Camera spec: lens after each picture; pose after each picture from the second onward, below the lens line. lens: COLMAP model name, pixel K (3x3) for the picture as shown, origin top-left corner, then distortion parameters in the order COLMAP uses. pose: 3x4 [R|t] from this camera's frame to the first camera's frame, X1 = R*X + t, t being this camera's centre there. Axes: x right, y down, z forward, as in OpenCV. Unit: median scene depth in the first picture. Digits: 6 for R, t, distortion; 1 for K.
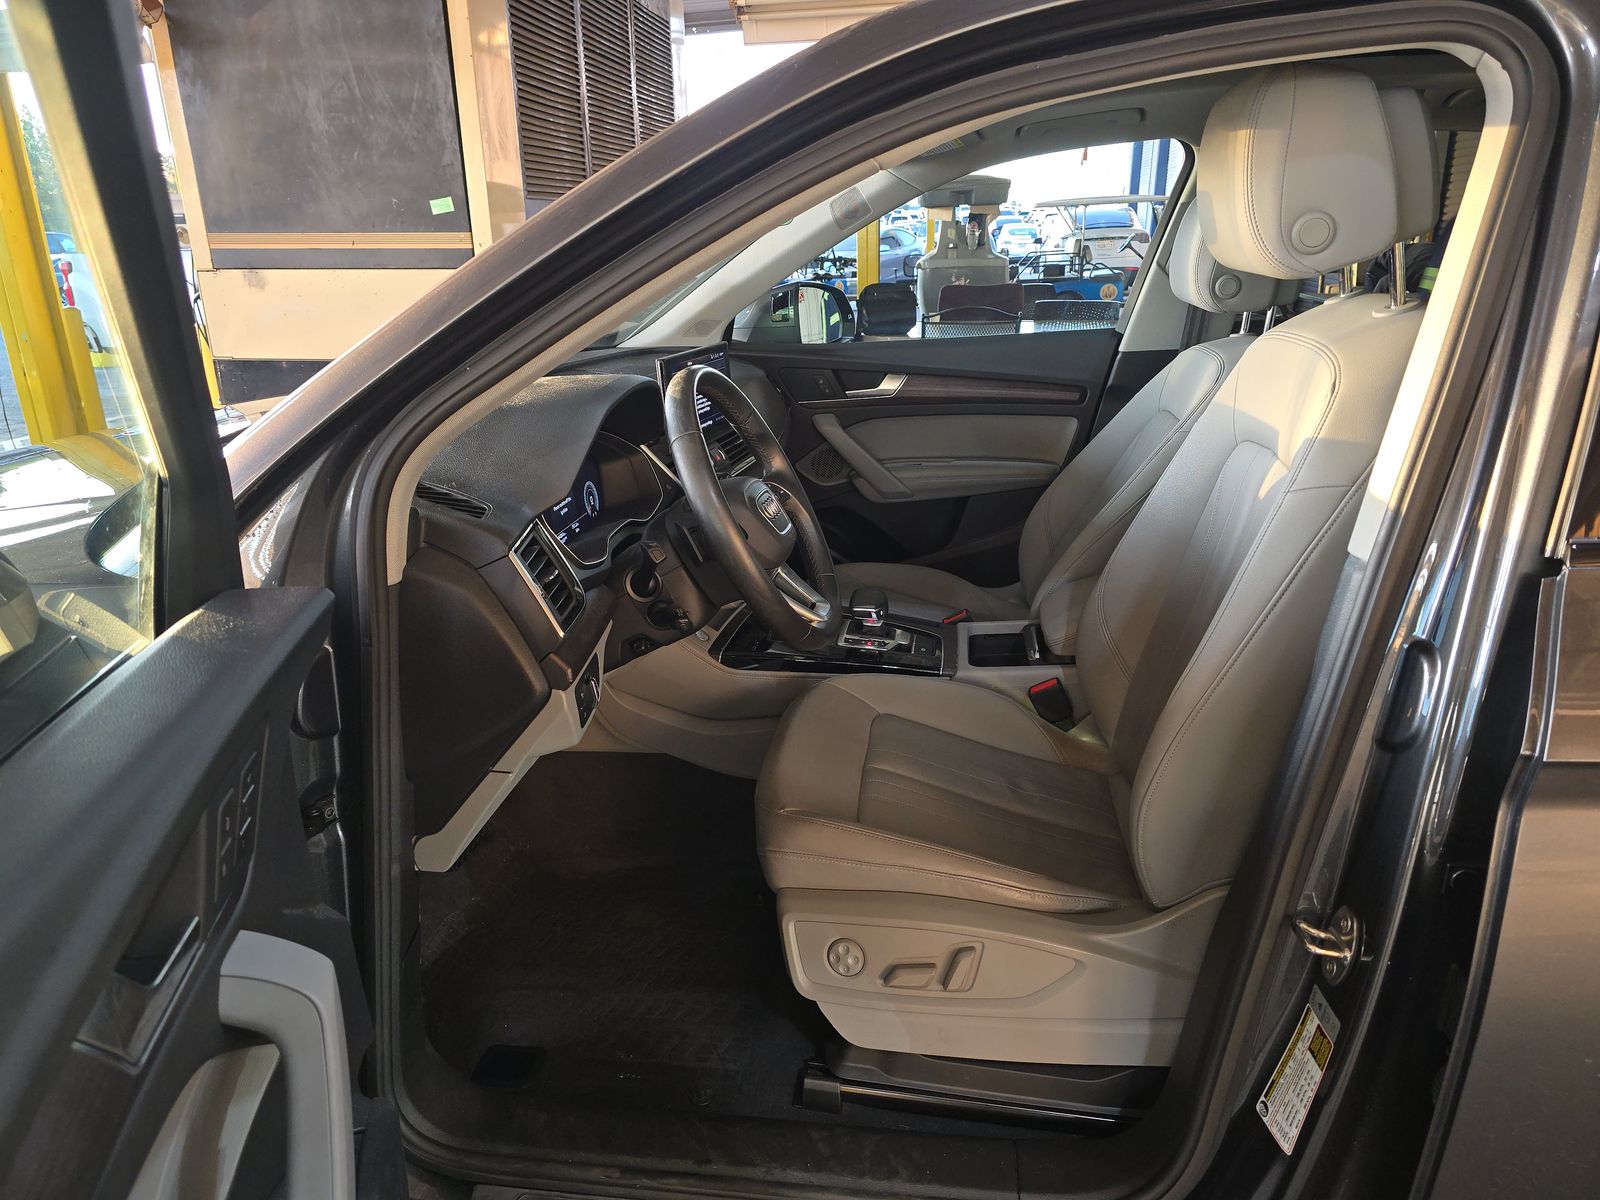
lens RADIAL K [[1057.4, 0, 802.5], [0, 1057.4, 601.7], [0, 0, 1]] dist [0.055854, -0.056927]
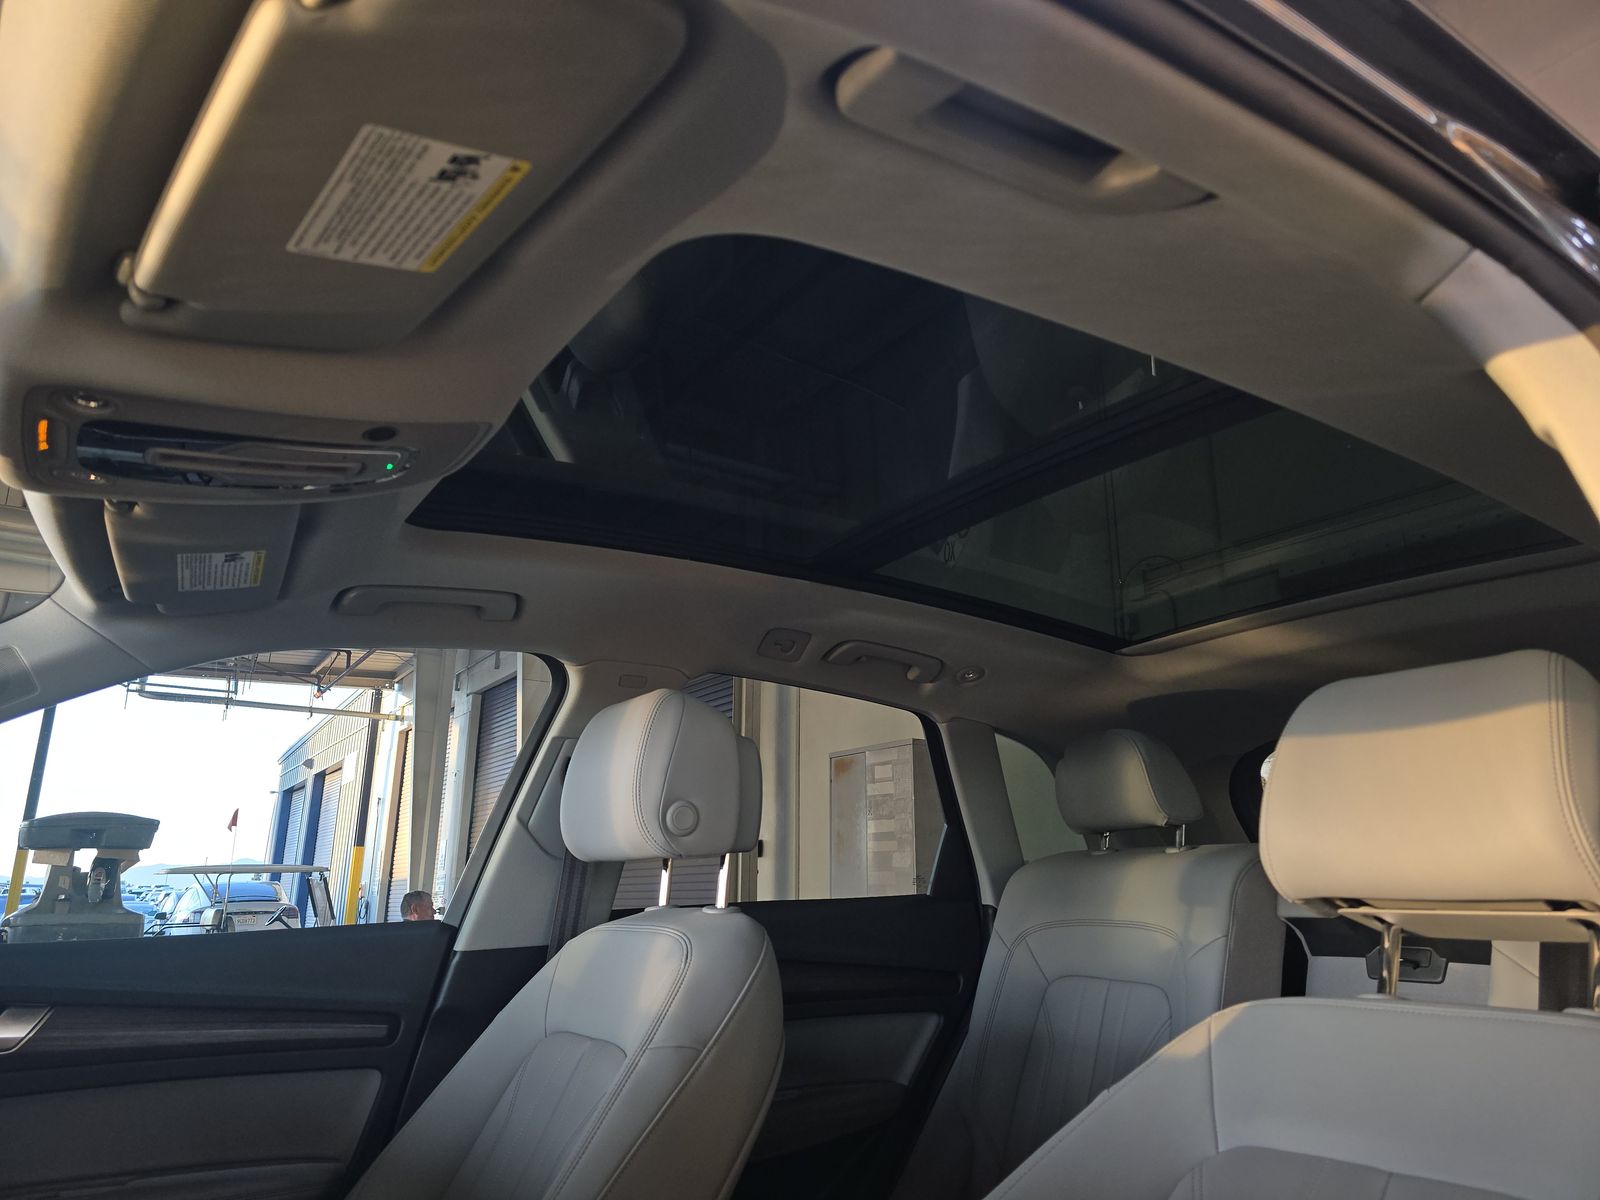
lens RADIAL K [[1057.4, 0, 802.5], [0, 1057.4, 601.7], [0, 0, 1]] dist [0.055854, -0.056927]
pose [[0.741998, 0.201597, 0.639373, -0.001399], [0.208444, 0.837069, -0.505832, -0.011277], [-0.637173, 0.508600, 0.579083, 0.106877]]
